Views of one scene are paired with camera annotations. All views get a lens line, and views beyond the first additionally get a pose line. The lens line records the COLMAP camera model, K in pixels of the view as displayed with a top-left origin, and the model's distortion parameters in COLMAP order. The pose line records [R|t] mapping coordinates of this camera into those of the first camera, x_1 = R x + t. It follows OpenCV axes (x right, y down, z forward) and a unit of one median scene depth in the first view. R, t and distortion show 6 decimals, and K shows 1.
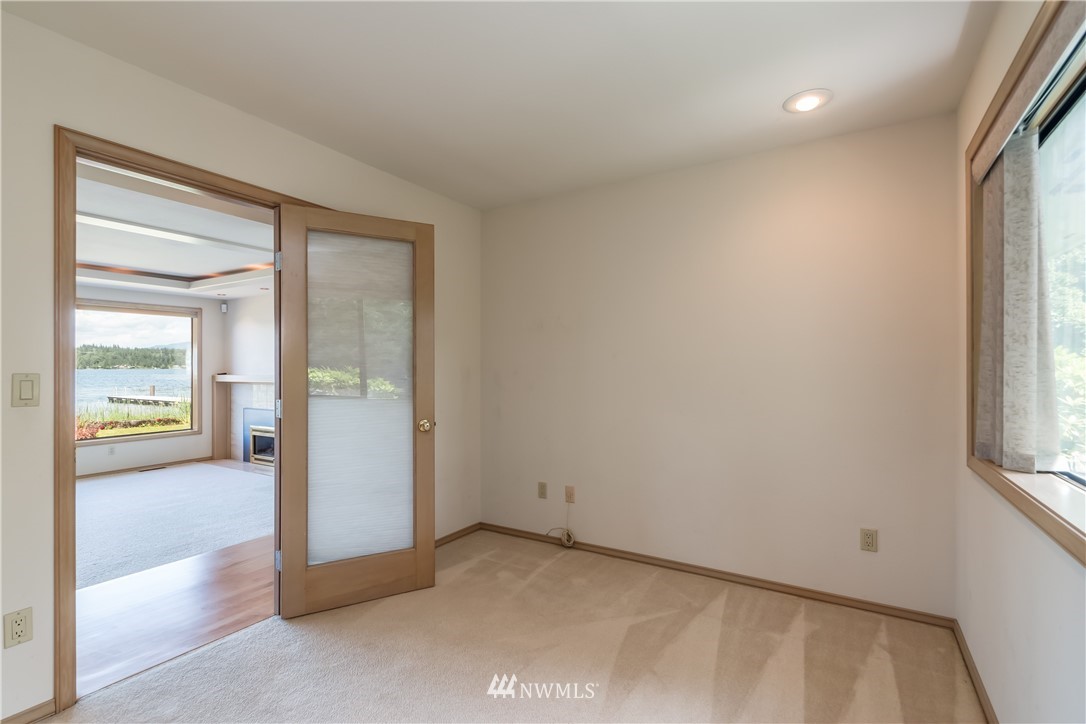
lens RADIAL K [[509.7, 0, 544.7], [0, 509.7, 359.3], [0, 0, 1]] dist [0.004797, 0.000310]
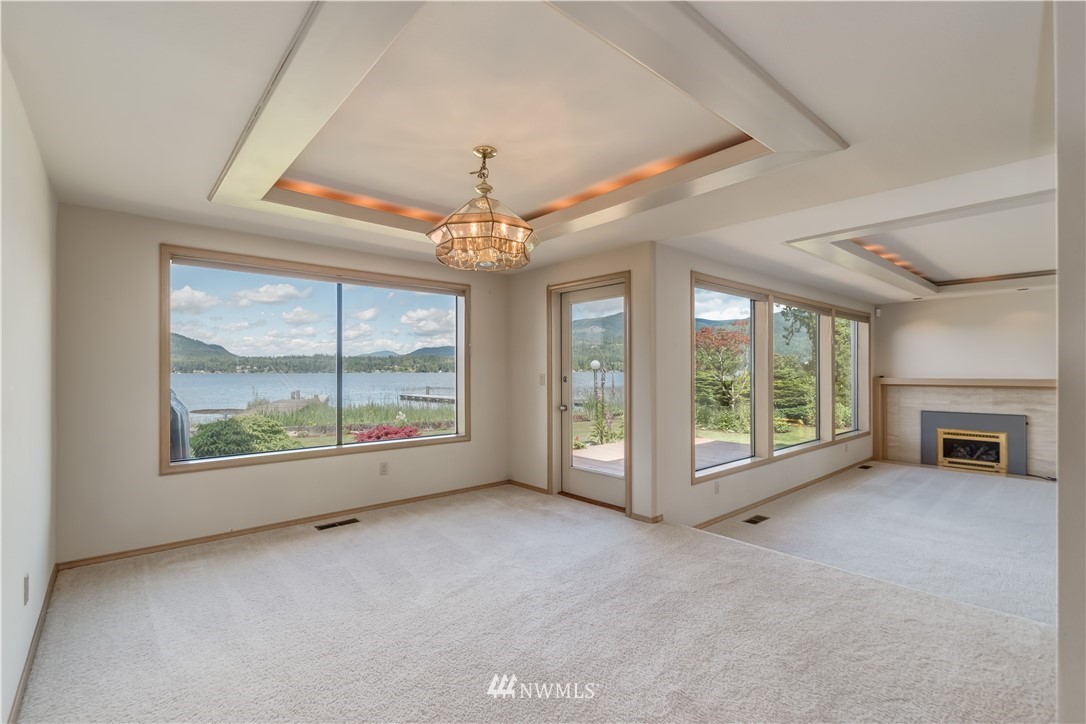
lens RADIAL K [[484.2, 0, 536.2], [0, 484.2, 362.9], [0, 0, 1]] dist [0.009816, -0.004742]
pose [[0.956007, -0.004924, -0.293302, -1.011464], [0.004210, 0.999986, -0.003068, 0.000100], [0.293313, 0.001699, 0.956015, -0.140542]]
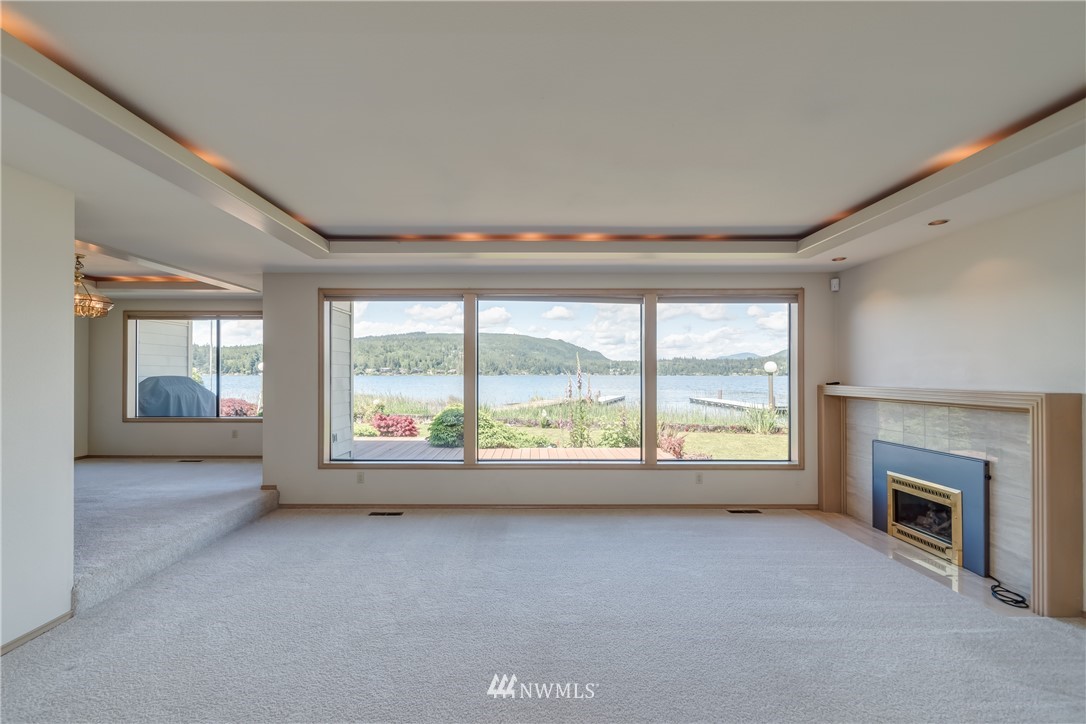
lens RADIAL K [[484.2, 0, 522.6], [0, 484.2, 372.8], [0, 0, 1]] dist [0.009816, -0.004742]
pose [[0.508797, 0.003673, -0.860878, -0.293435], [0.005646, 0.999955, 0.007603, 0.007154], [0.860868, -0.008729, 0.508754, 0.331489]]
